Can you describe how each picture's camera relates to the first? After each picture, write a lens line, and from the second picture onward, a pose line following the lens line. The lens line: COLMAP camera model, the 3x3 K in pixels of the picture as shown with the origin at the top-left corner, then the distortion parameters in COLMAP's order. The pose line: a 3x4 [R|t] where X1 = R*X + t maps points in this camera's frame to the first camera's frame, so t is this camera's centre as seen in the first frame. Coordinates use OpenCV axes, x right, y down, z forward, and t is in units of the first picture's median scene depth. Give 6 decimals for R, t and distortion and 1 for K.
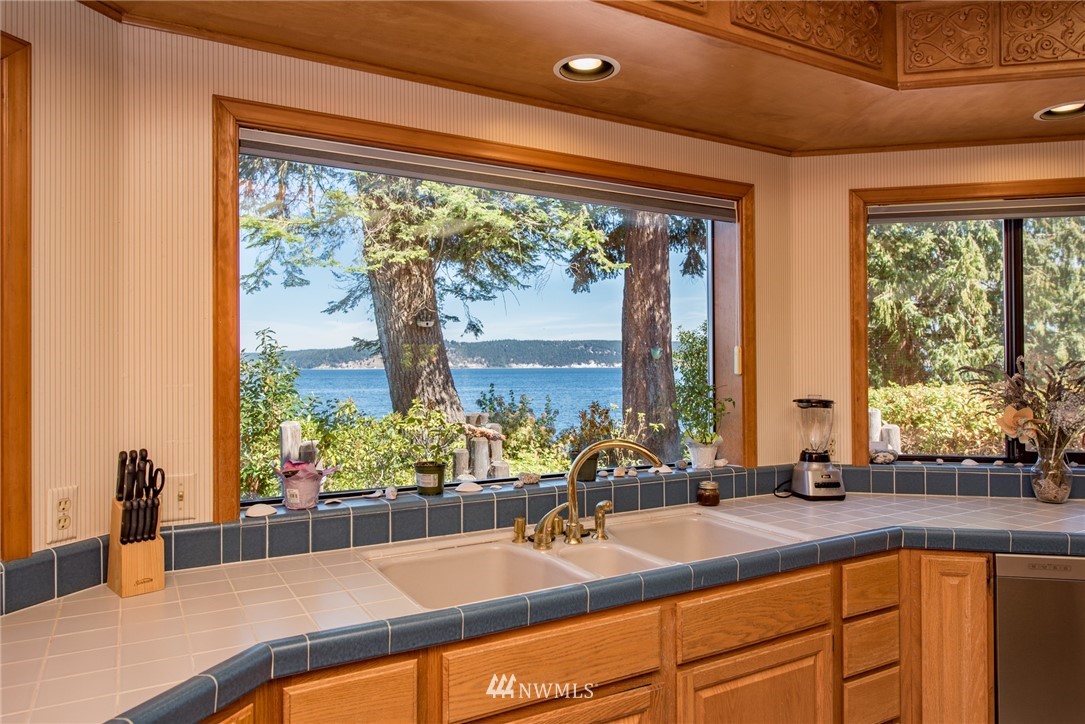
lens RADIAL K [[725.9, 0, 542.5], [0, 725.9, 362.0], [0, 0, 1]] dist [-0.037129, -0.000321]
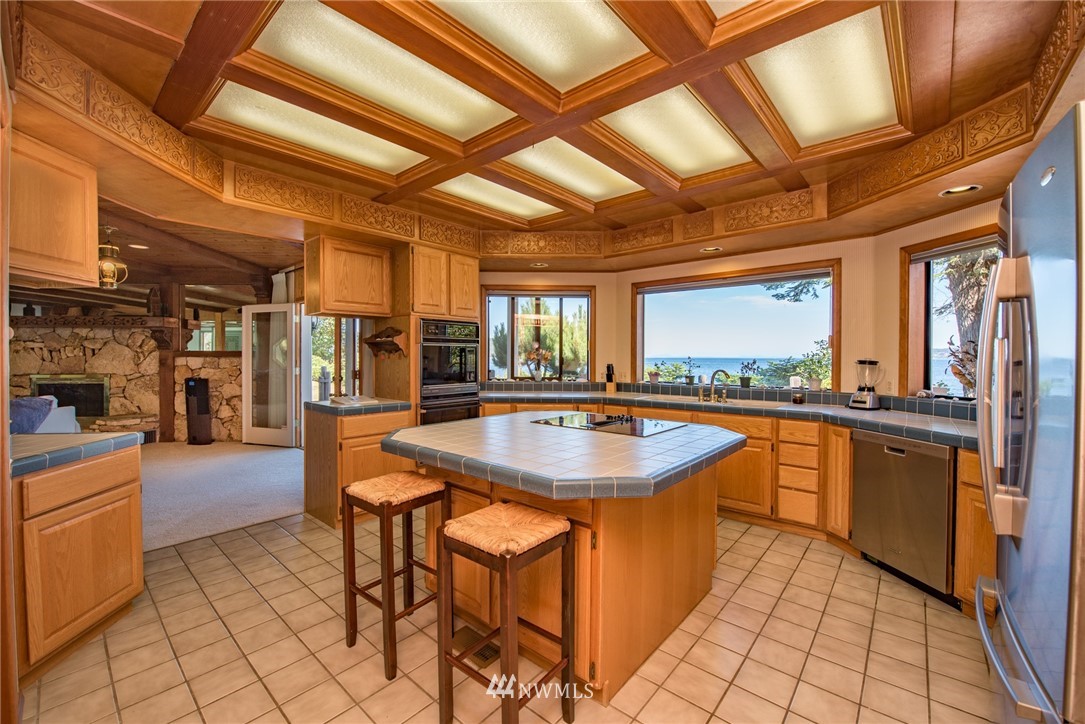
lens RADIAL K [[435.8, 0, 542.5], [0, 435.8, 362.0], [0, 0, 1]] dist [-0.000055, -0.000017]
pose [[0.328257, 0.015261, -0.944465, 1.232777], [-0.000874, 0.999874, 0.015852, 0.037878], [0.944588, -0.004378, 0.328229, -0.242270]]
